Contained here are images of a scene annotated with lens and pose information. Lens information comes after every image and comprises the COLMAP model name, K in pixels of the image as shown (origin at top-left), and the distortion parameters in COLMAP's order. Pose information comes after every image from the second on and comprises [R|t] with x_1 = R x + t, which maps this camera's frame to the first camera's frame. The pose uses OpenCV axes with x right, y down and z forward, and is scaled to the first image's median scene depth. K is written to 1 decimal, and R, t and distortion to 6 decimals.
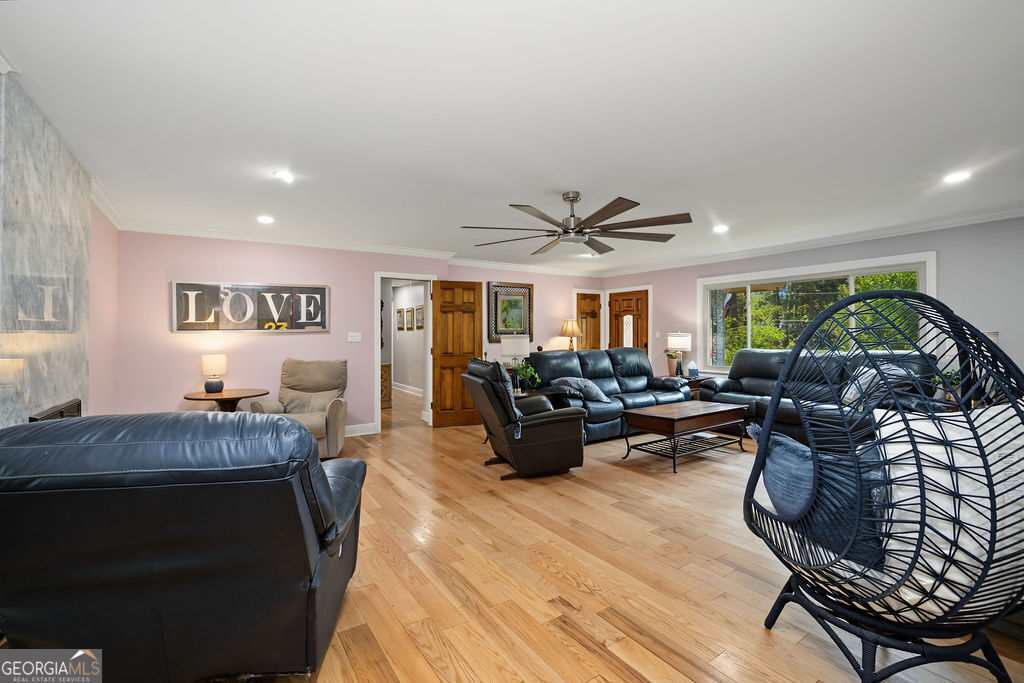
lens RADIAL K [[462.5, 0, 506.7], [0, 462.5, 336.7], [0, 0, 1]] dist [-0.042951, 0.018526]
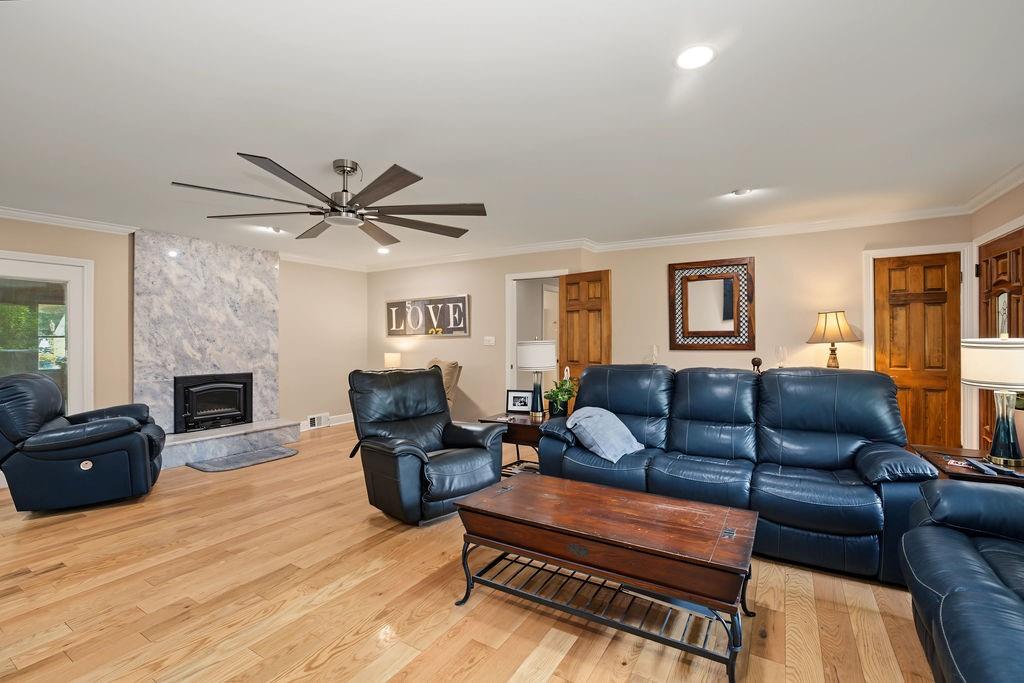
lens RADIAL K [[462.5, 0, 506.7], [0, 462.5, 336.7], [0, 0, 1]] dist [-0.042951, 0.018526]
pose [[0.412503, -0.000013, -0.910956, 0.680356], [-0.004834, 0.999986, -0.002203, -0.007098], [0.910943, 0.005312, 0.412497, 0.647817]]
